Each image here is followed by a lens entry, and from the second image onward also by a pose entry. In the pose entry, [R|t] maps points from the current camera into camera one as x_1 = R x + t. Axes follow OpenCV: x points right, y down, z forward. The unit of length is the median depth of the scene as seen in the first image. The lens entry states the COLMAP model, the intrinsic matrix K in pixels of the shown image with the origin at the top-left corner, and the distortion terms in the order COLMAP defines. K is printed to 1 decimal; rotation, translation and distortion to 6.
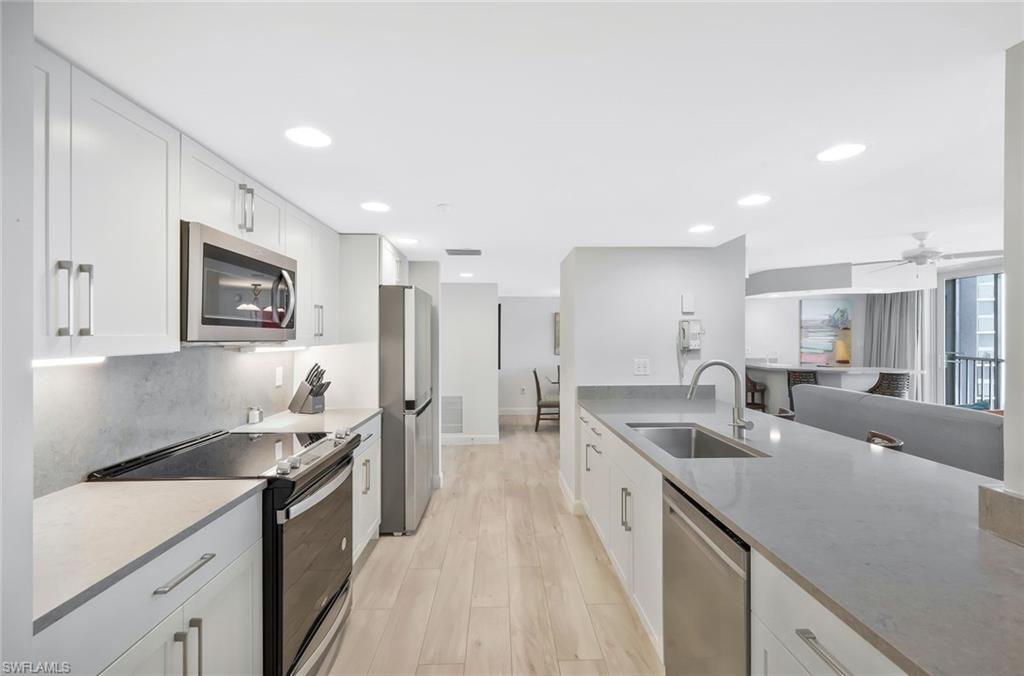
lens RADIAL K [[449.9, 0, 509.8], [0, 449.9, 337.1], [0, 0, 1]] dist [0.001425, 0.000102]
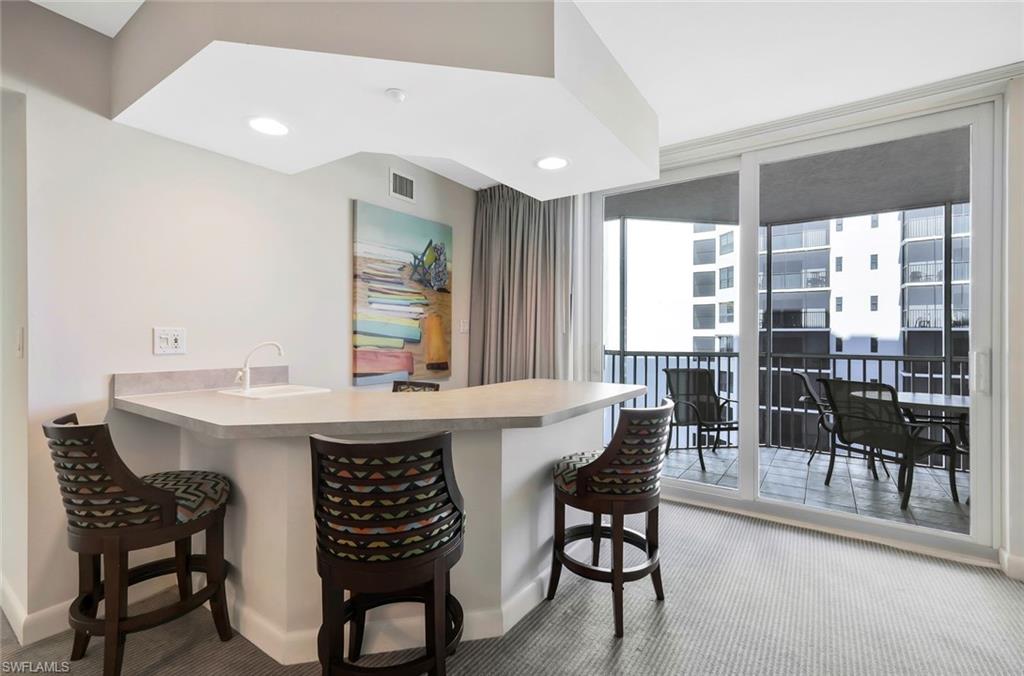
lens RADIAL K [[449.9, 0, 510.3], [0, 449.9, 337.8], [0, 0, 1]] dist [0.001425, 0.000102]
pose [[0.581831, 0.003014, 0.813304, 0.428336], [0.001828, 0.999986, -0.005013, 0.029774], [-0.813307, 0.004404, 0.581818, 0.691722]]
